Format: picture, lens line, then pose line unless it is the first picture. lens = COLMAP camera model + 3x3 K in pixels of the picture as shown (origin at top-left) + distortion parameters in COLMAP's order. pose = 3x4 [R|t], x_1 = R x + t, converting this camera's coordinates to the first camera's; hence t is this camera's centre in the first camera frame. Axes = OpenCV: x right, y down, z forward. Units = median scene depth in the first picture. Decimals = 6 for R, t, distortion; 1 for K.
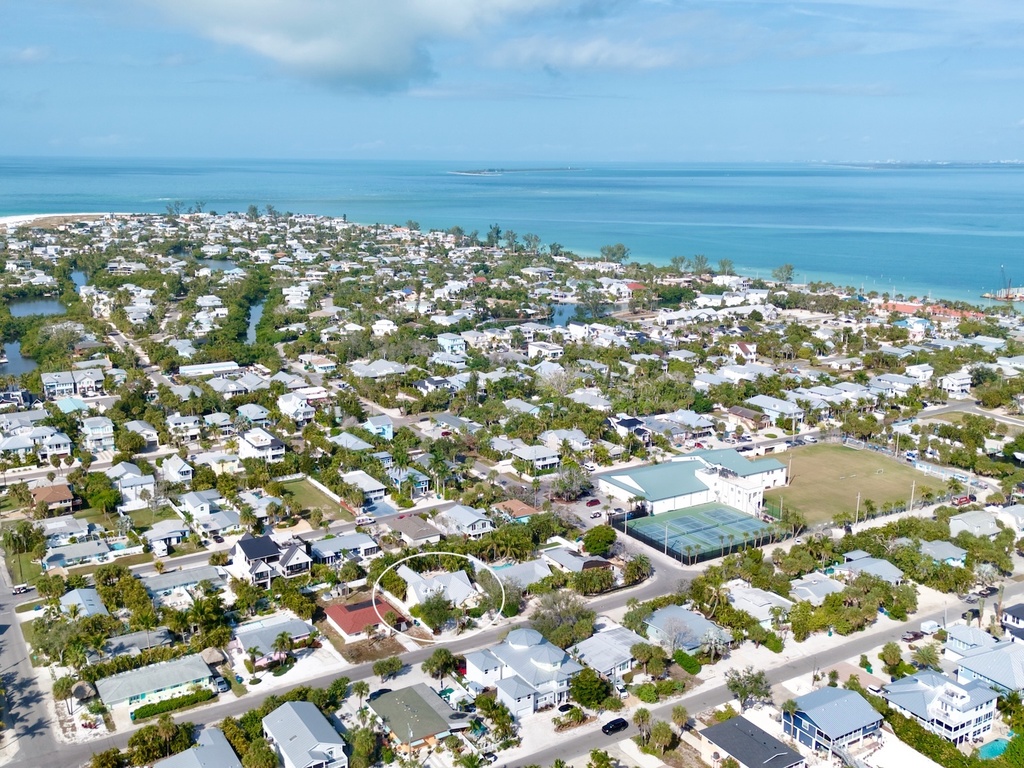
lens RADIAL K [[983.4, 0, 512.0], [0, 983.4, 384.0], [0, 0, 1]] dist [0.006502, 0.008155]
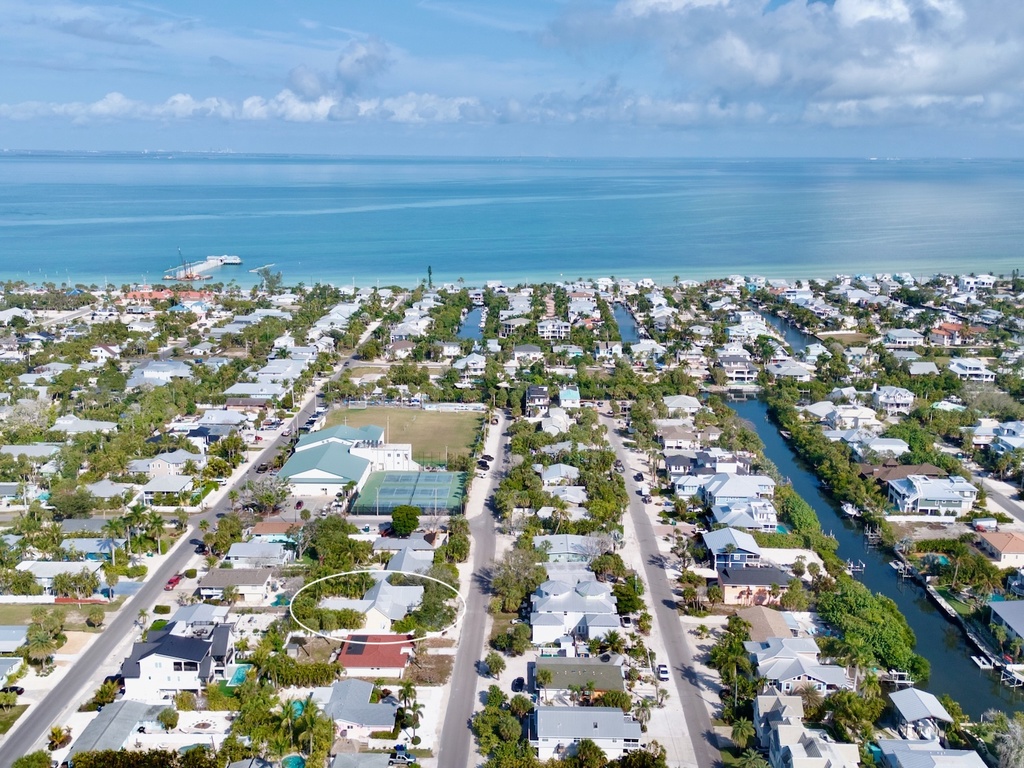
lens RADIAL K [[983.4, 0, 512.0], [0, 983.4, 384.0], [0, 0, 1]] dist [0.006502, 0.008155]
pose [[0.538634, -0.195164, 0.819625, -0.532417], [0.185435, 0.976409, 0.110633, -0.060813], [-0.821881, 0.092397, 0.562117, 0.231015]]
